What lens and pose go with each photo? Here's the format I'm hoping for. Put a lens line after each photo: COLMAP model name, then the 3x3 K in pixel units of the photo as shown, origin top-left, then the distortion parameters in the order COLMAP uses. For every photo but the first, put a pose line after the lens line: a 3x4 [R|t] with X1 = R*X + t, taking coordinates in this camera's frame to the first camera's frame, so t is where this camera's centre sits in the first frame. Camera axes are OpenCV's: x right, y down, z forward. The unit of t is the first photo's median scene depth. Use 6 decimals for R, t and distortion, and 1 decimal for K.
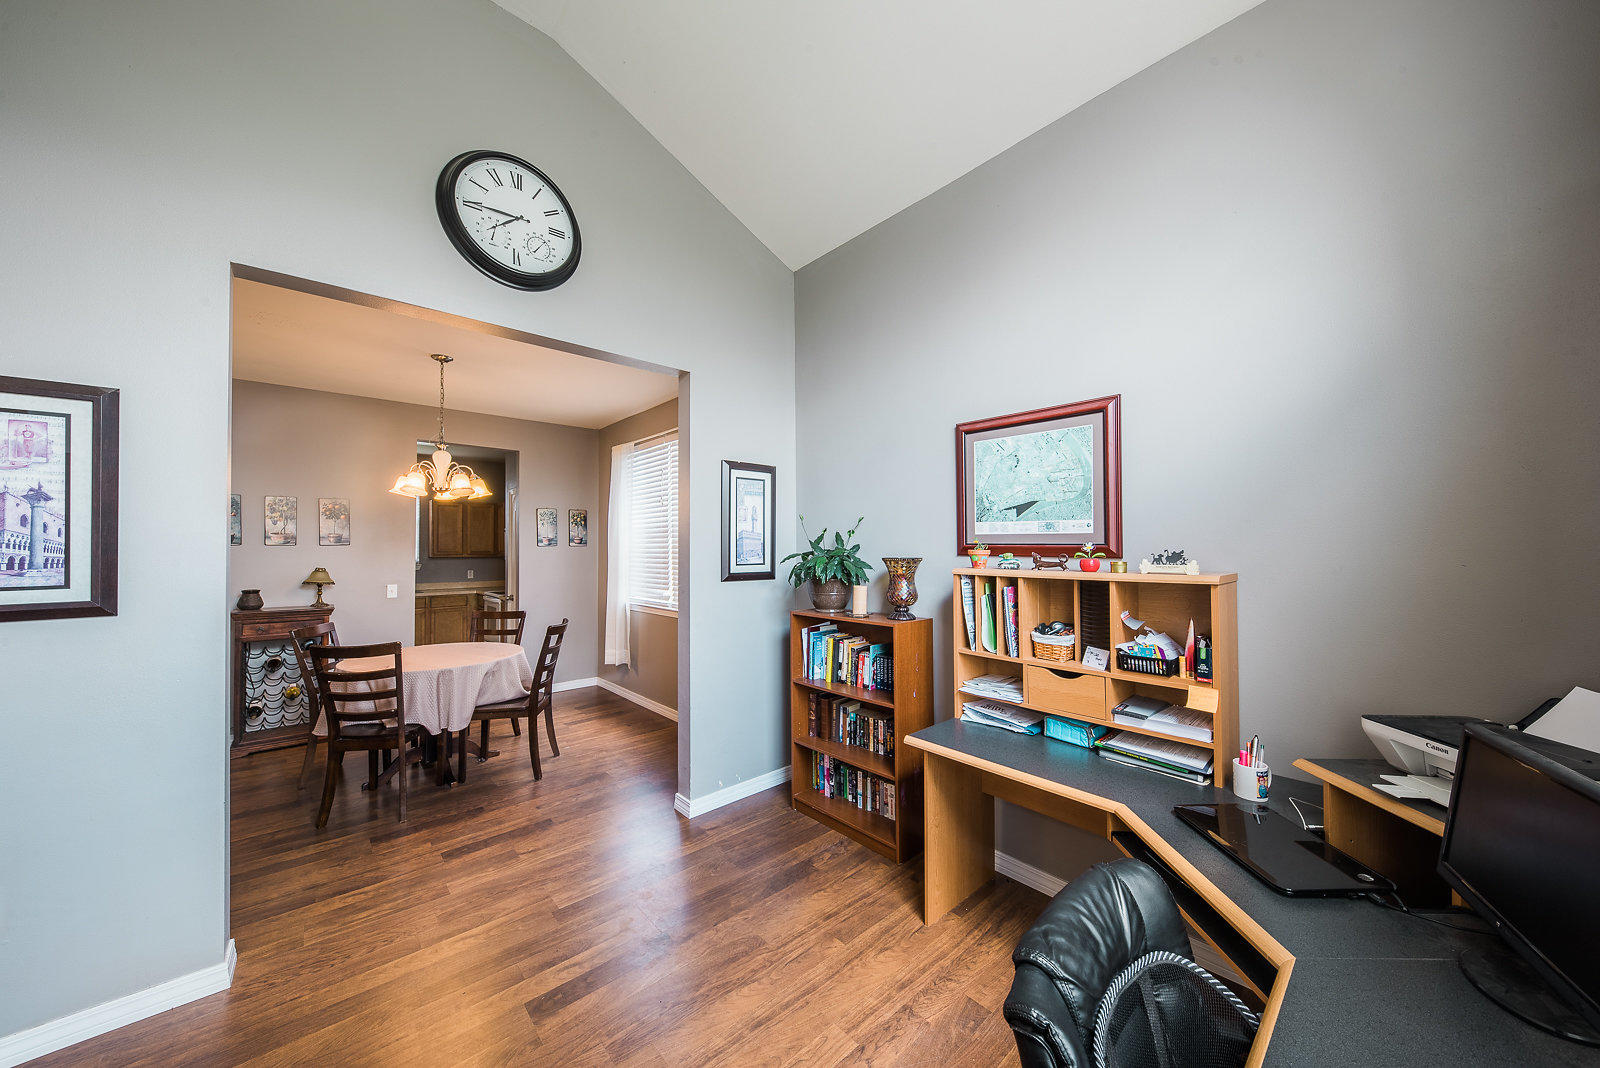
lens RADIAL K [[555.2, 0, 805.2], [0, 555.2, 540.8], [0, 0, 1]] dist [0.002687, -0.003010]
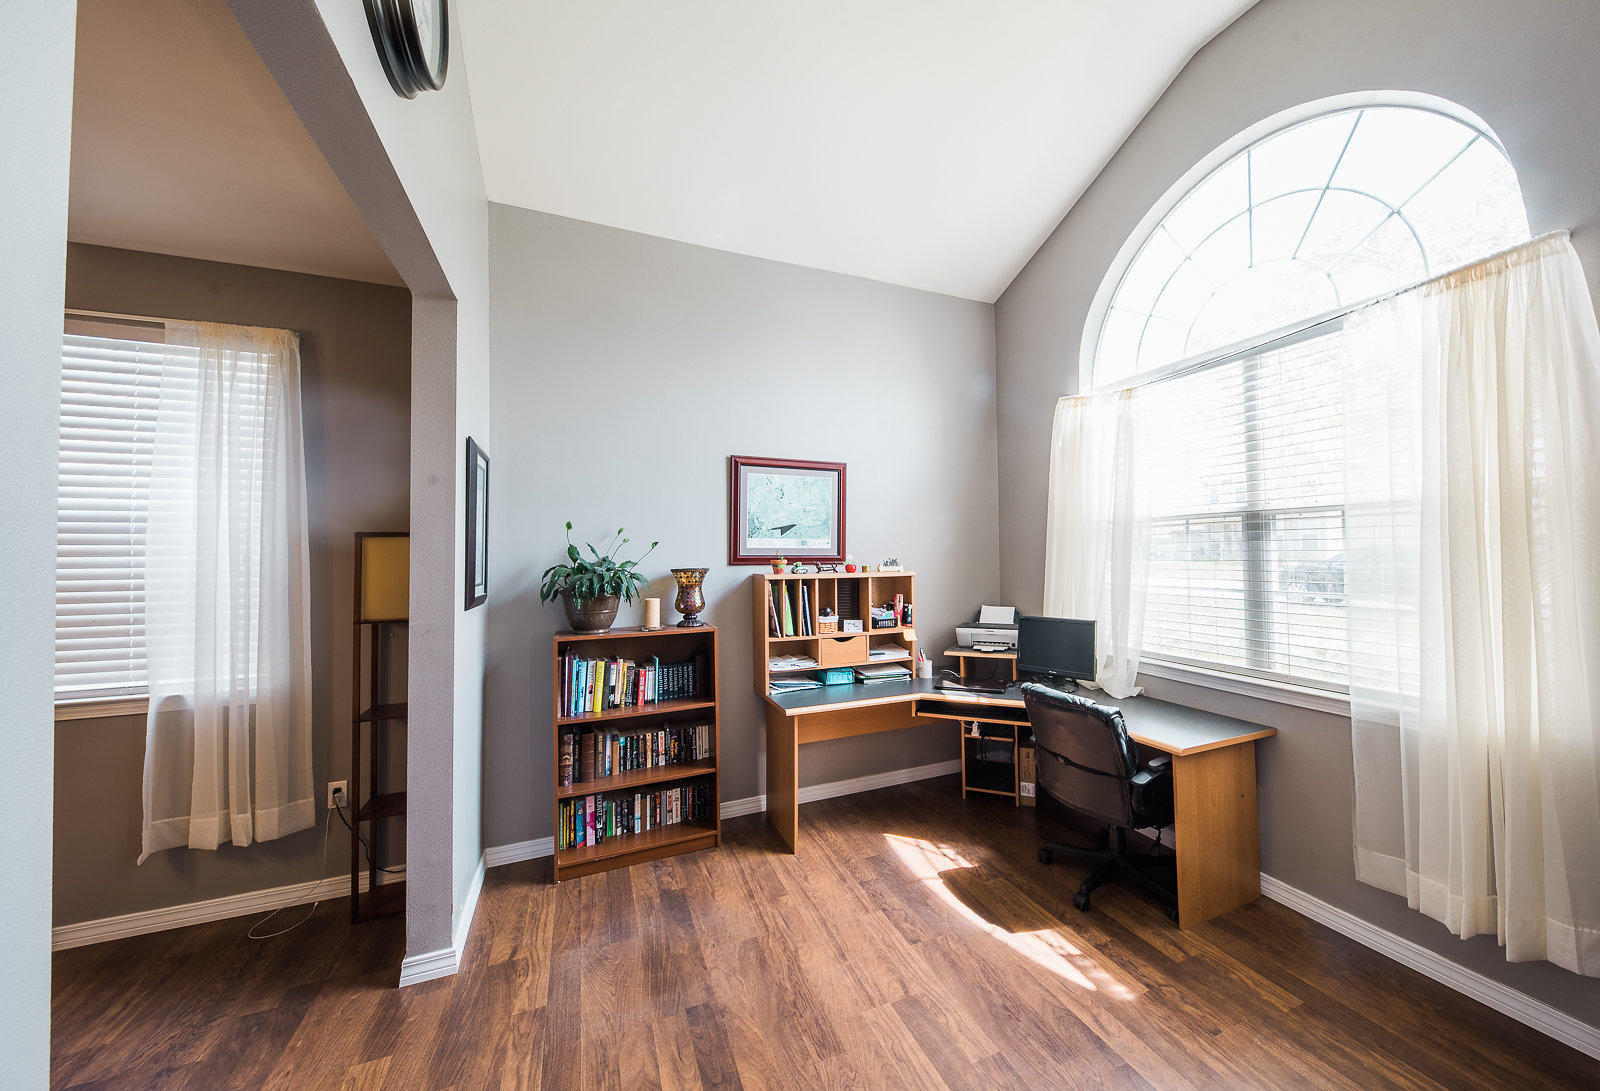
lens RADIAL K [[568.9, 0, 859.9], [0, 568.9, 543.9], [0, 0, 1]] dist [-0.009836, -0.000197]
pose [[0.280889, 0.023794, 0.959445, -0.707028], [-0.003099, 0.999710, -0.023885, 0.008018], [-0.959735, 0.003736, 0.280881, 0.345145]]
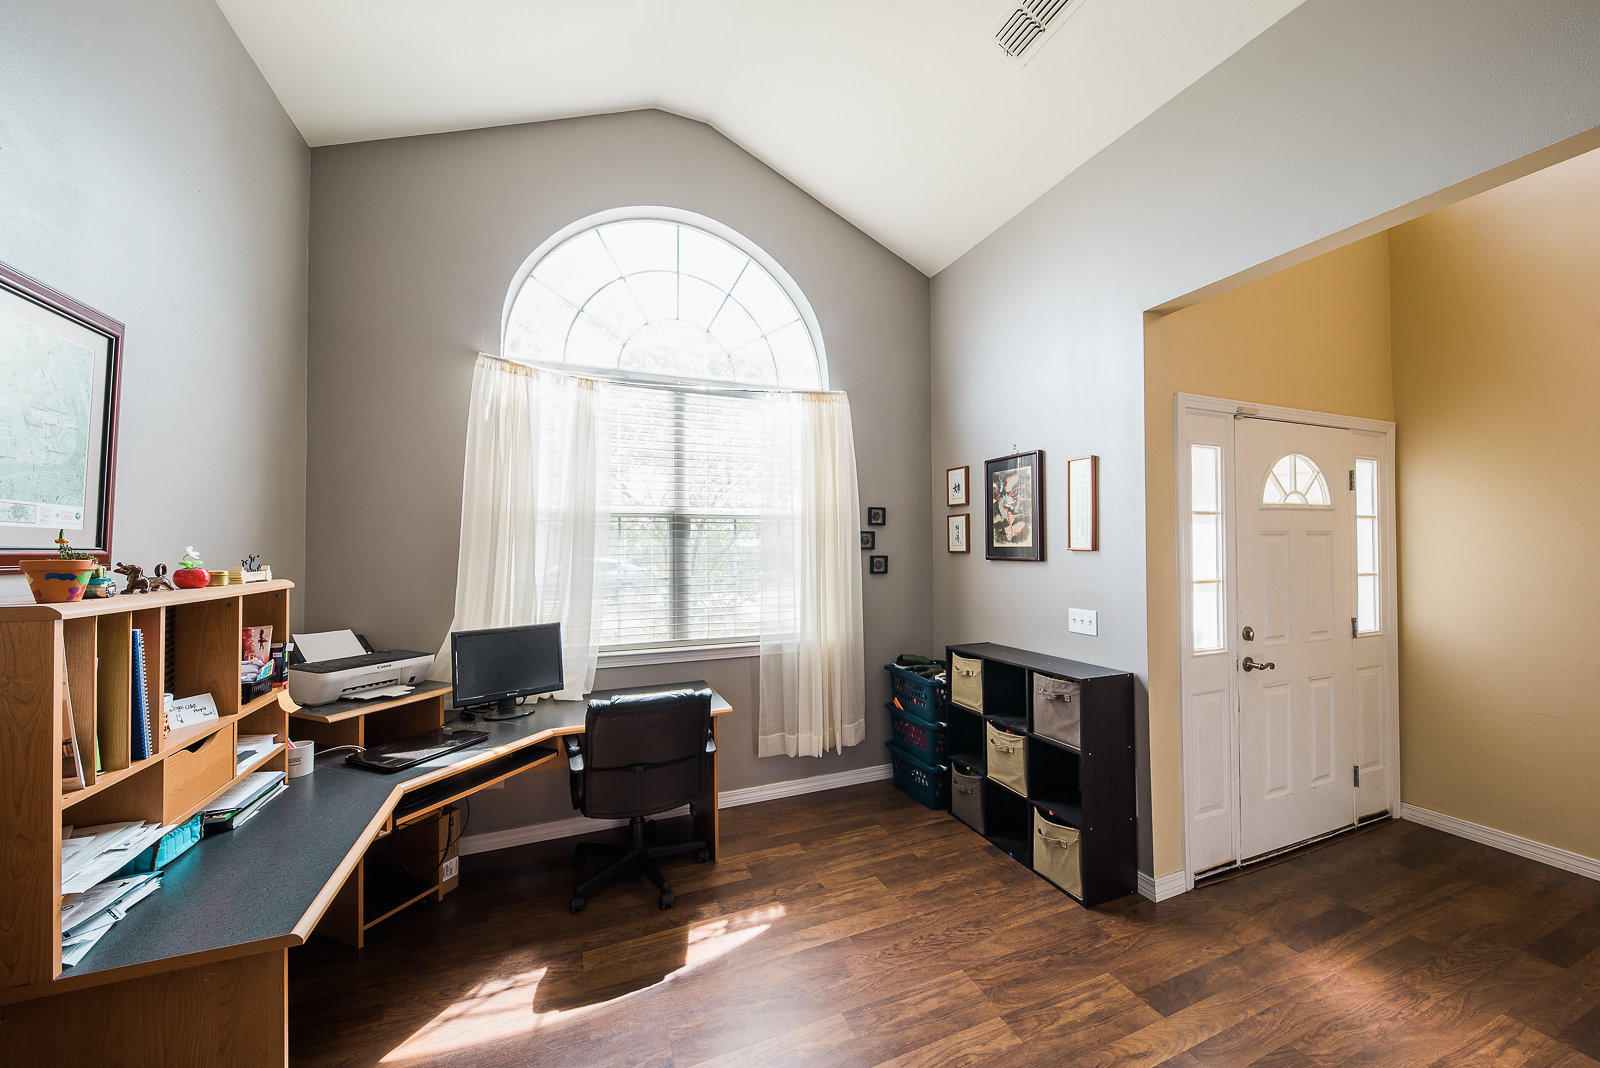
lens RADIAL K [[555.2, 0, 809.4], [0, 555.2, 542.6], [0, 0, 1]] dist [0.002687, -0.003010]
pose [[-0.943048, 0.014025, 0.332361, -0.295933], [0.007647, 0.999761, -0.020492, 0.012709], [-0.332569, -0.016784, -0.942930, 0.935659]]
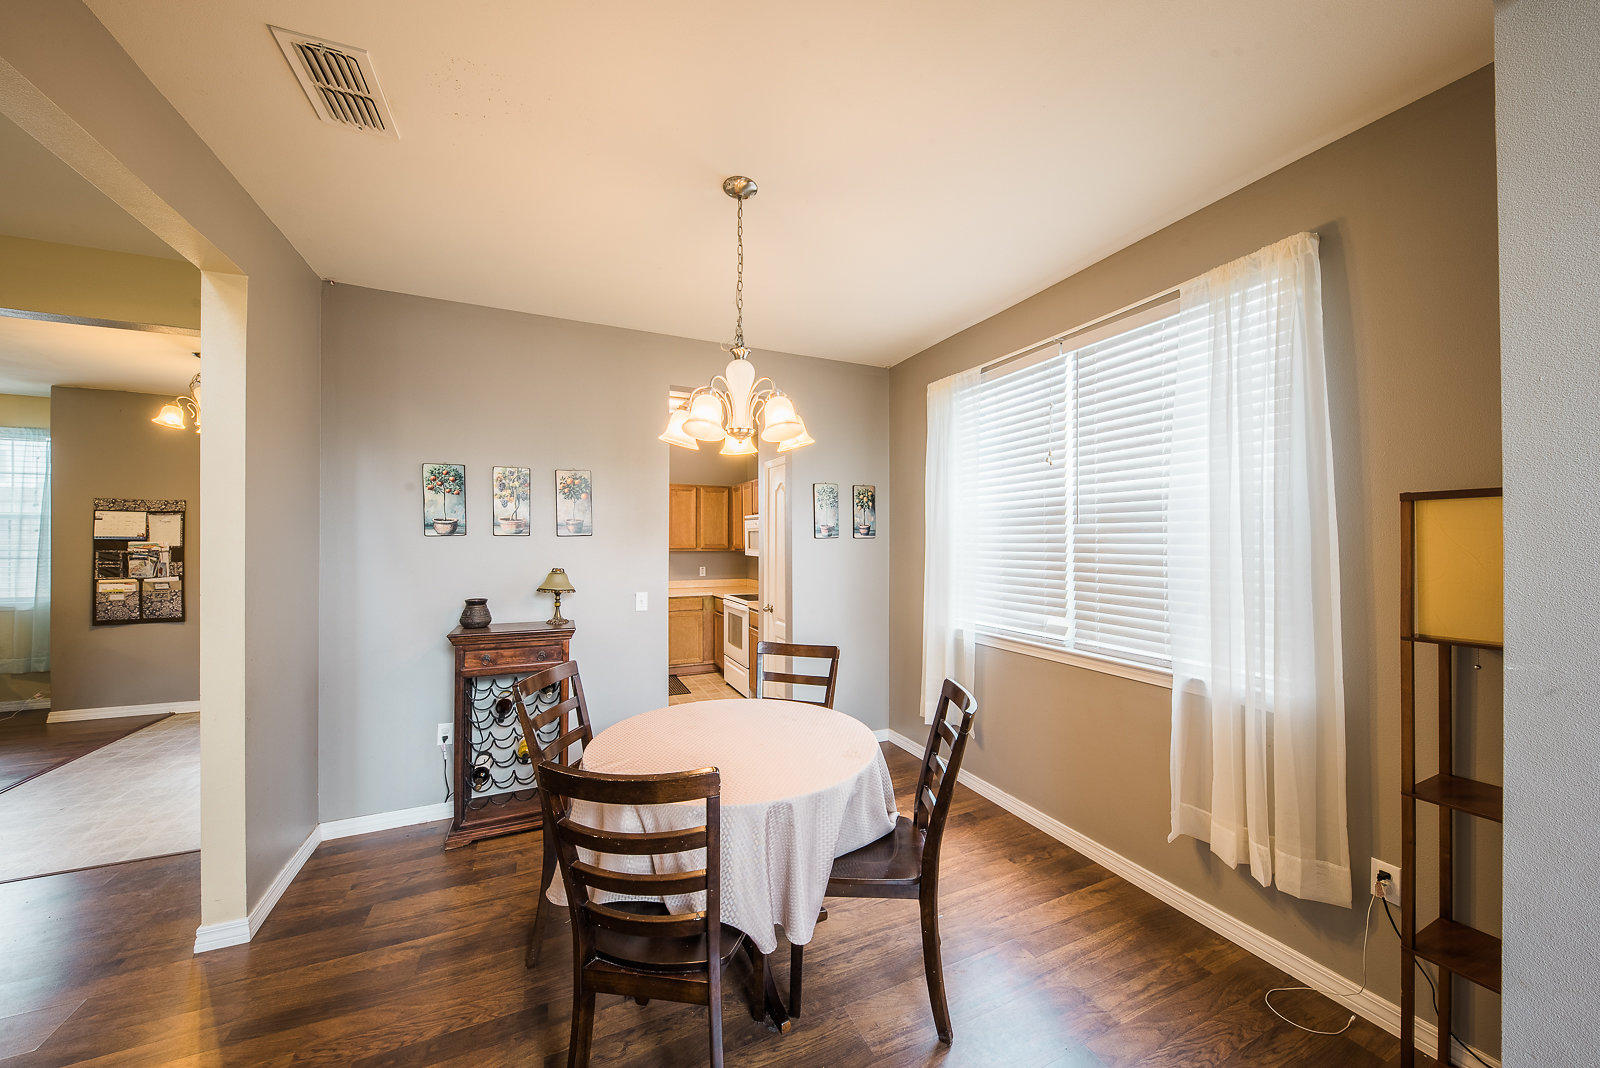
lens RADIAL K [[555.2, 0, 797.2], [0, 555.2, 539.6], [0, 0, 1]] dist [0.002687, -0.003010]
pose [[0.951317, 0.001444, -0.308210, -0.518397], [0.001476, 0.999956, 0.009241, 0.009176], [0.308210, -0.009246, 0.951273, 0.597473]]
